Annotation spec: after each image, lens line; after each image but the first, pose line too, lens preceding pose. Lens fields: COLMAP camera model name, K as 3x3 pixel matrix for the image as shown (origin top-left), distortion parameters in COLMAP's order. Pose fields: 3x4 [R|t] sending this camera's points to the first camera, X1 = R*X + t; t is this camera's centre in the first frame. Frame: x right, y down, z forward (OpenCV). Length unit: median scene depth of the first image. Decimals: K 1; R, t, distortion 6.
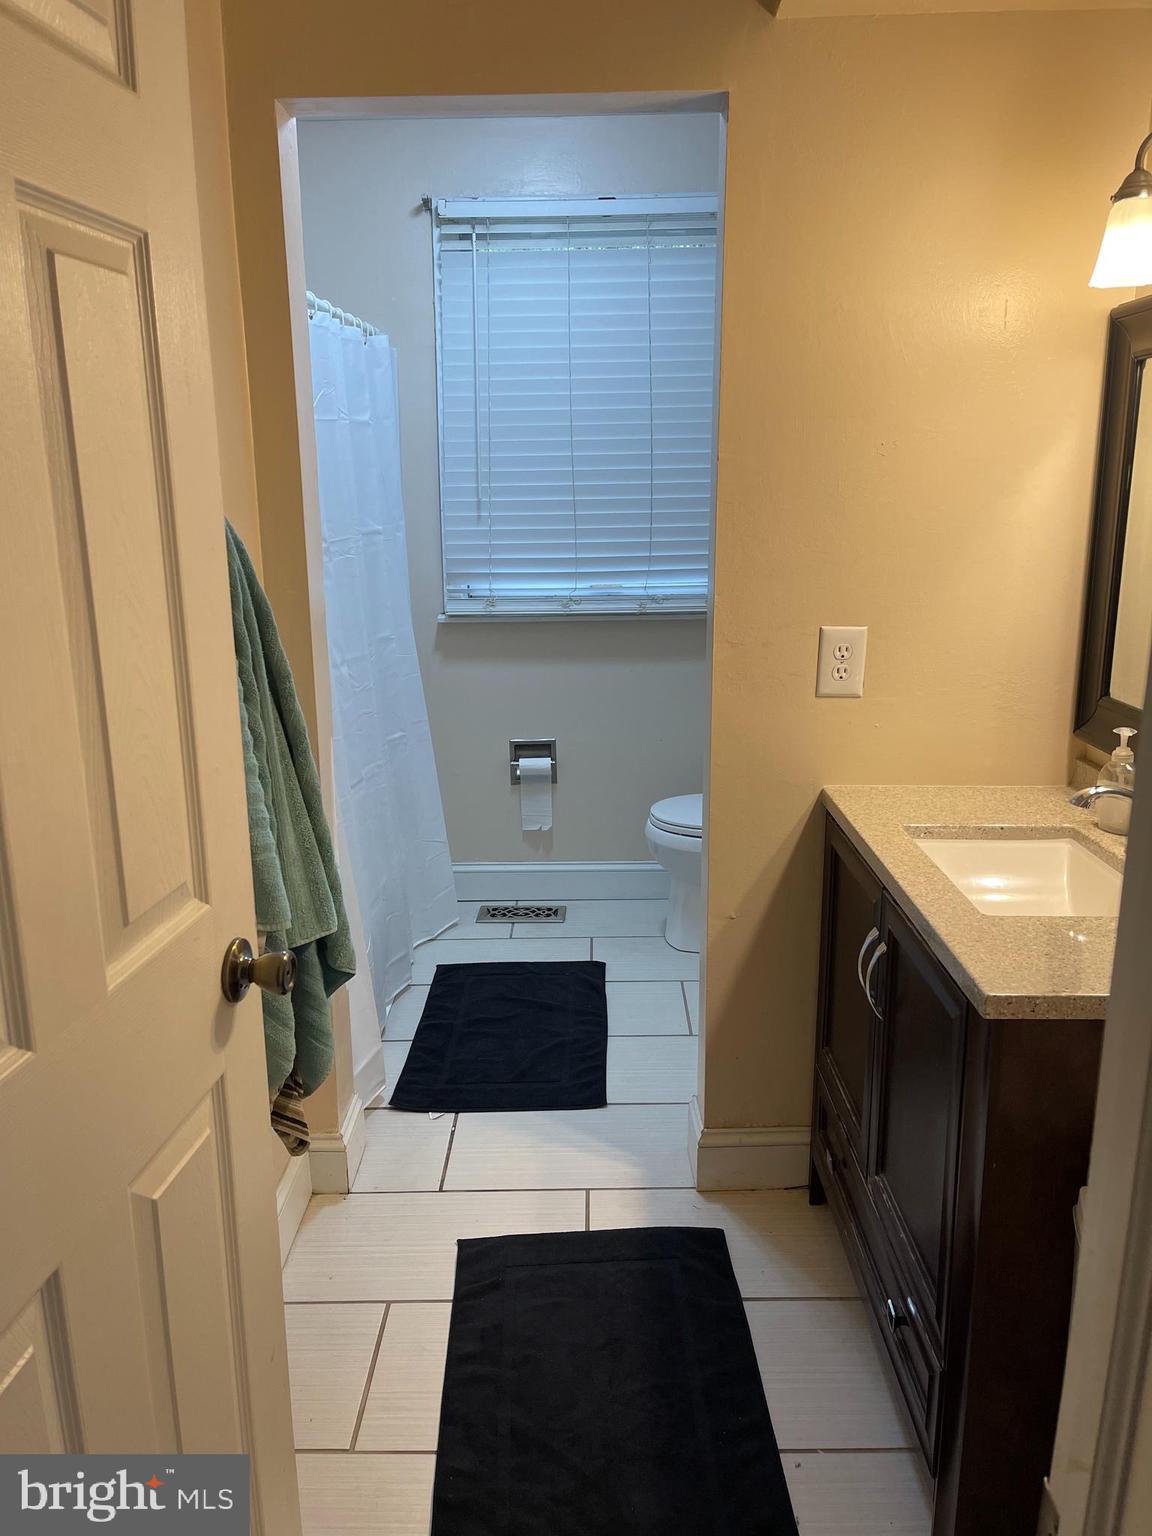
lens RADIAL K [[1159.5, 0, 576.0], [0, 1159.5, 771.7], [0, 0, 1]] dist [0.050563, -0.055982]
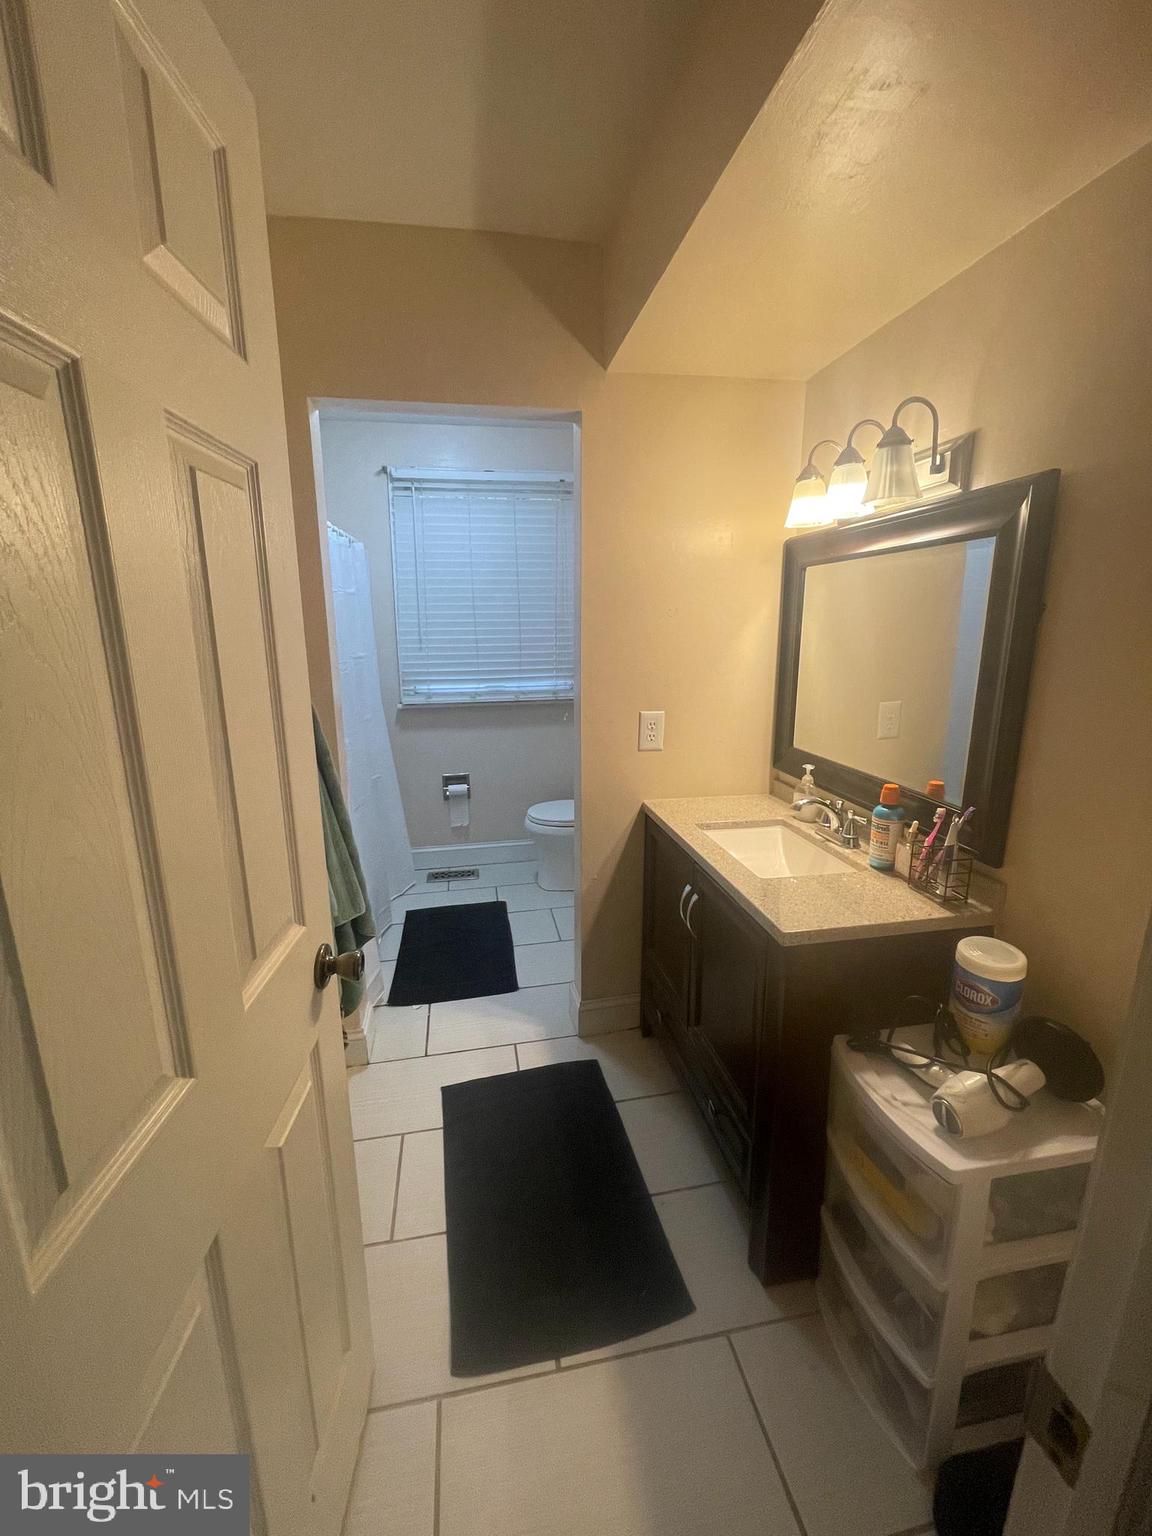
lens RADIAL K [[621.4, 0, 575.4], [0, 621.4, 762.6], [0, 0, 1]] dist [-0.008690, -0.000017]
pose [[0.981020, -0.038209, 0.190103, -0.058433], [0.043220, 0.998817, -0.022281, -0.026330], [-0.189026, 0.030075, 0.981511, 0.083491]]
